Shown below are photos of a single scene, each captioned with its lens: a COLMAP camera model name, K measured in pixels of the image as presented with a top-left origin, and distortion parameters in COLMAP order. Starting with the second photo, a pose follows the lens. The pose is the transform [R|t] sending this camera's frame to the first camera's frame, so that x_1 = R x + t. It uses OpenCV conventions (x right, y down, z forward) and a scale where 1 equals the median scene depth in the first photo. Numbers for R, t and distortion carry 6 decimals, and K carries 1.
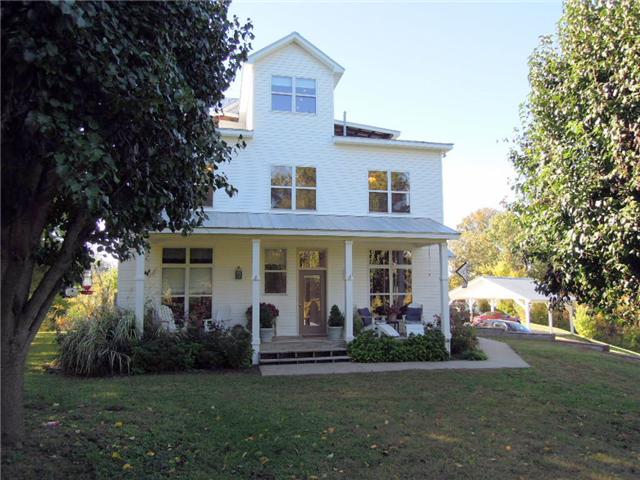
lens RADIAL K [[462.0, 0, 321.8], [0, 462.0, 237.4], [0, 0, 1]] dist [0.001965, -0.000169]
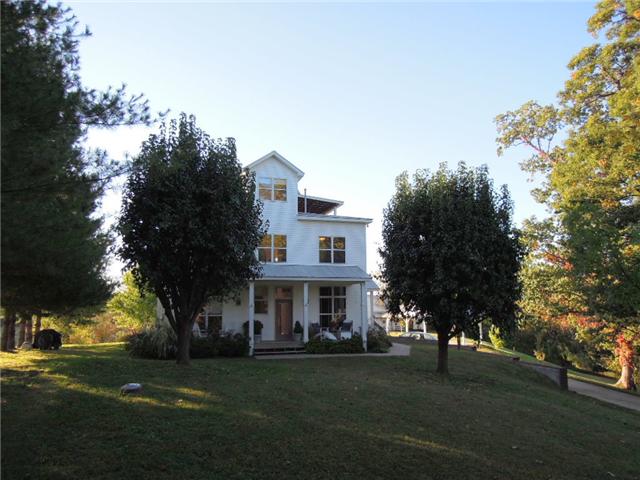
lens RADIAL K [[462.0, 0, 320.2], [0, 462.0, 245.0], [0, 0, 1]] dist [0.001965, -0.000169]
pose [[0.997278, 0.006972, 0.073400, -0.013719], [-0.005240, 0.999704, -0.023765, -0.083132], [-0.073544, 0.023316, 0.997019, -0.636692]]
